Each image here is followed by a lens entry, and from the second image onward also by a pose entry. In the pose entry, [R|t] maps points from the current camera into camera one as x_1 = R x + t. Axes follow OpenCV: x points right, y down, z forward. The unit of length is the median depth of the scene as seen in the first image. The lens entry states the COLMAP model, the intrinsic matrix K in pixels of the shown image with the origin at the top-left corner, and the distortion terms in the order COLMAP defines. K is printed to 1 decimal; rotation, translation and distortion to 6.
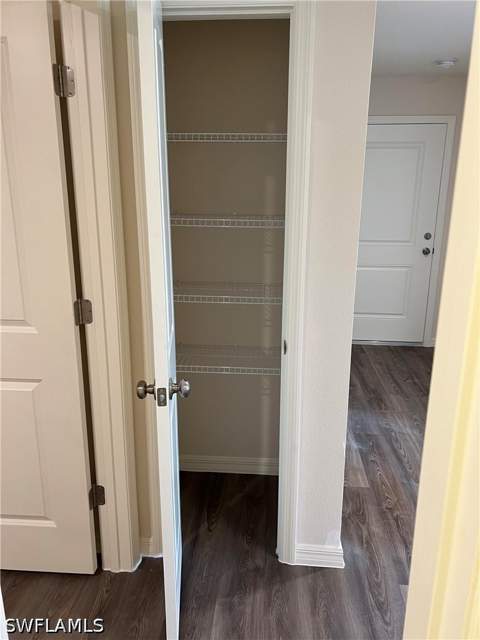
lens RADIAL K [[473.2, 0, 240.0], [0, 473.2, 320.0], [0, 0, 1]] dist [0.006881, -0.011241]
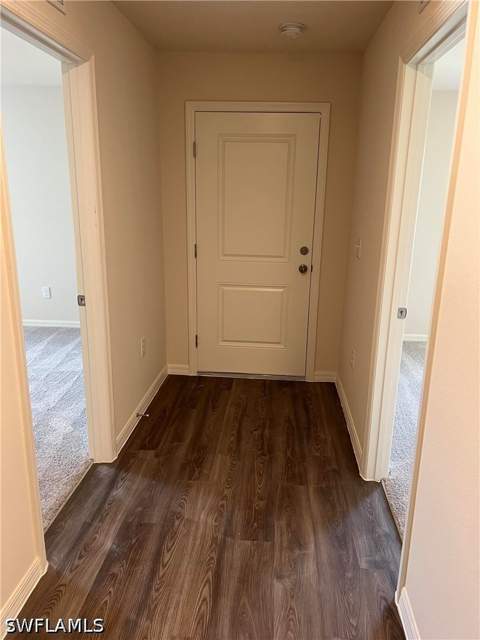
lens RADIAL K [[473.2, 0, 240.0], [0, 473.2, 320.0], [0, 0, 1]] dist [0.006881, -0.011241]
pose [[0.999624, 0.026332, 0.007694, 0.296286], [-0.026356, 0.999648, 0.003134, -0.059085], [-0.007608, -0.003335, 0.999965, 0.189218]]
